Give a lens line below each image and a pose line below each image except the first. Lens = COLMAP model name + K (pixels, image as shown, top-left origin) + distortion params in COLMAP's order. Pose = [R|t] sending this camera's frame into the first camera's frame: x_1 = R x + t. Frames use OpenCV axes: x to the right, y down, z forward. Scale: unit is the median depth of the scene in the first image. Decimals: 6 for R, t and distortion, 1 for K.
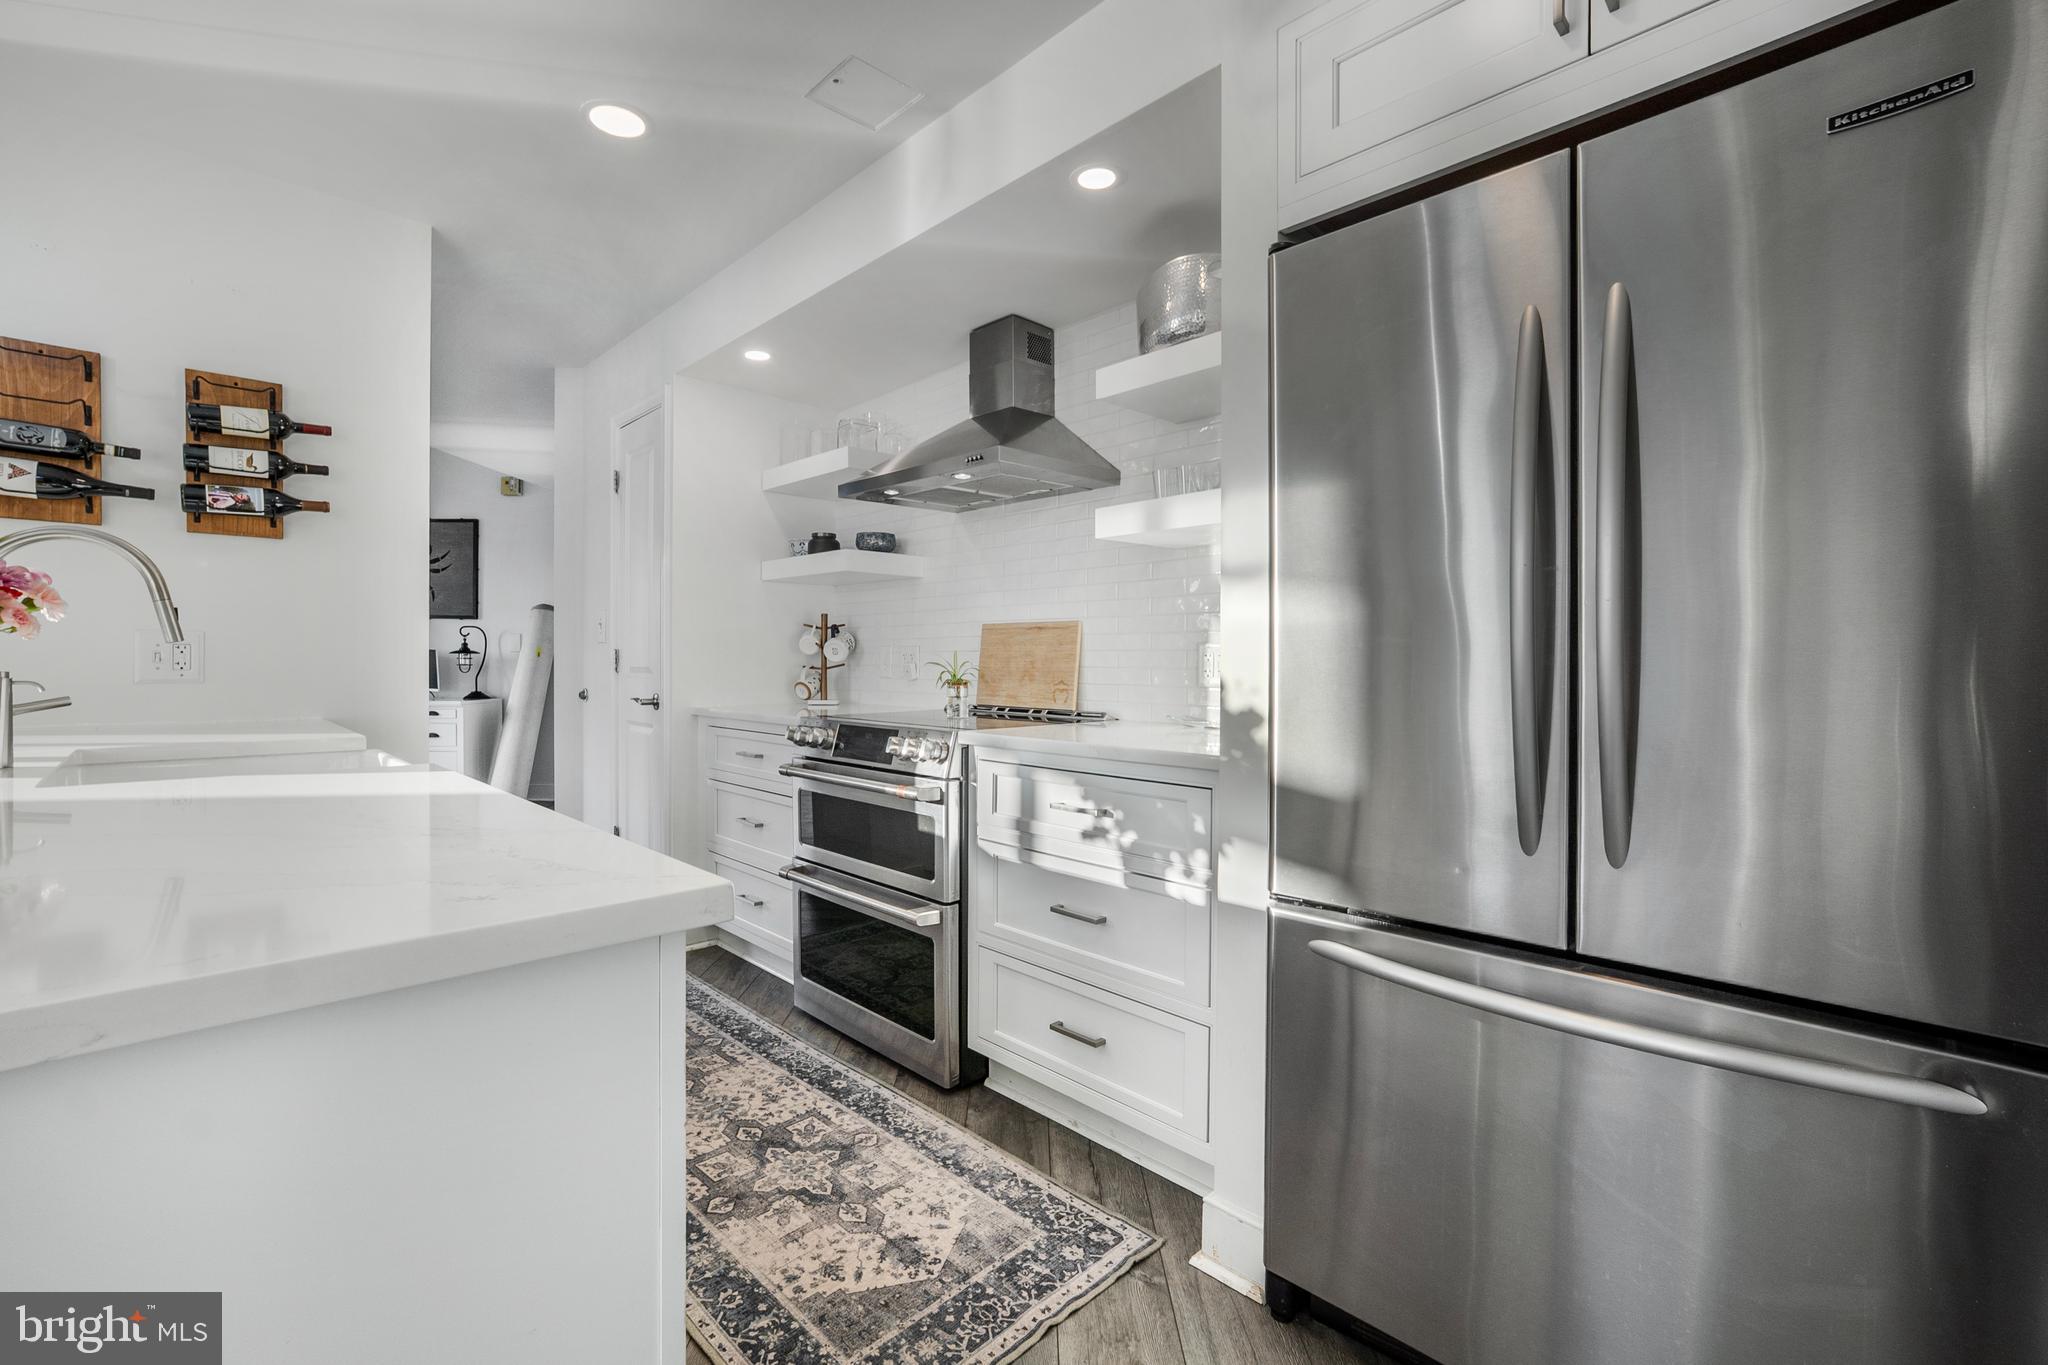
lens RADIAL K [[875.6, 0, 1017.1], [0, 875.6, 657.4], [0, 0, 1]] dist [-0.039863, 0.011931]
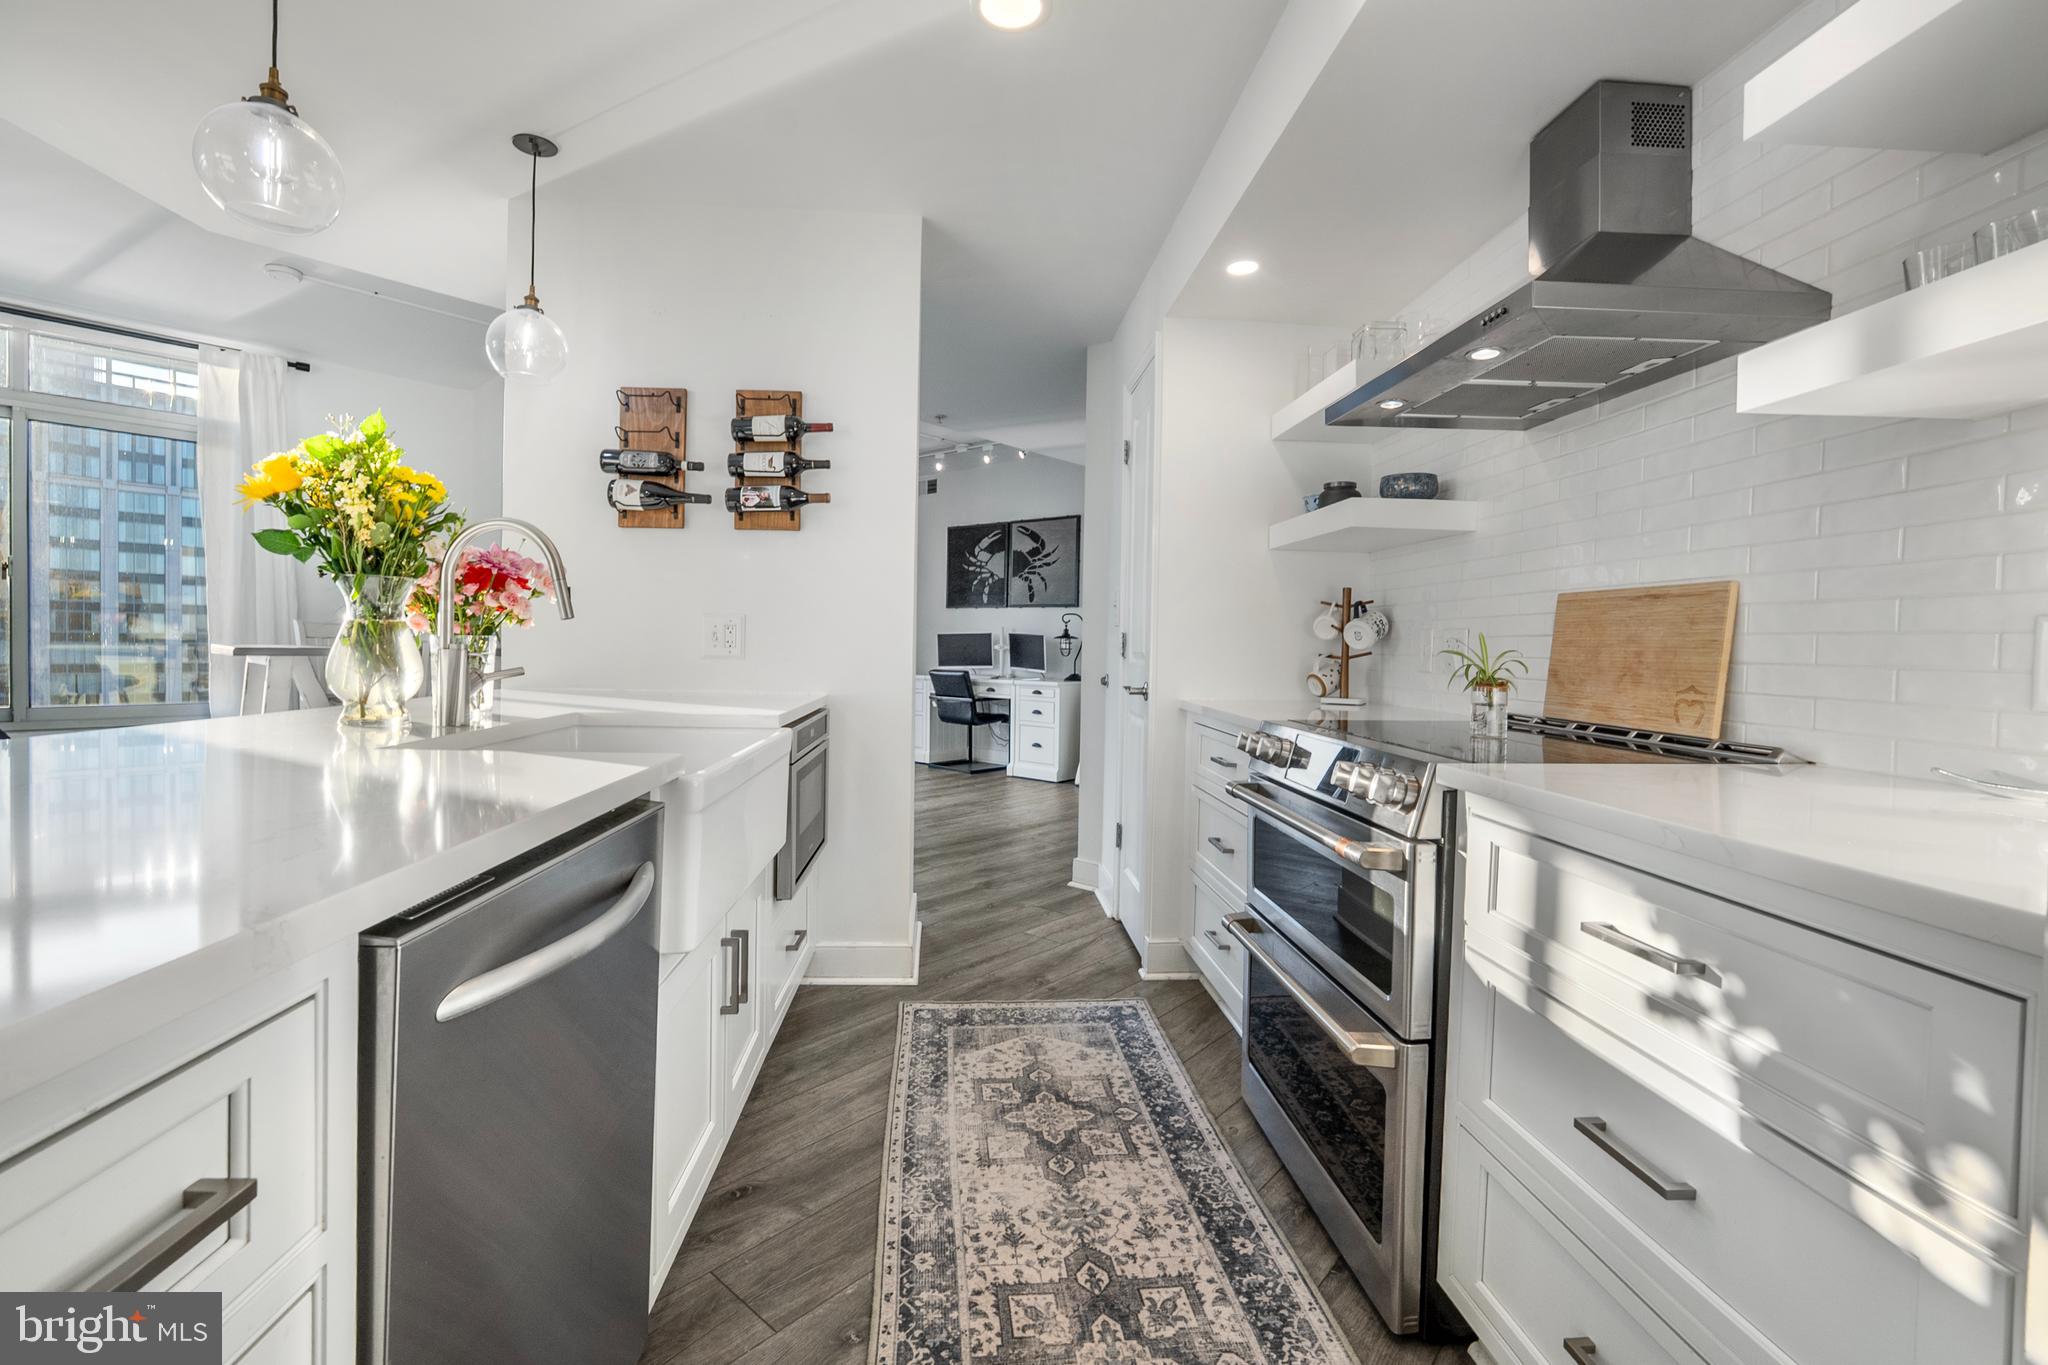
lens RADIAL K [[875.6, 0, 1017.1], [0, 875.6, 657.4], [0, 0, 1]] dist [-0.039863, 0.011931]
pose [[0.759419, 0.018883, -0.650328, 0.098269], [-0.010753, 0.999806, 0.016473, 0.004029], [0.650513, -0.005517, 0.759475, 0.343080]]
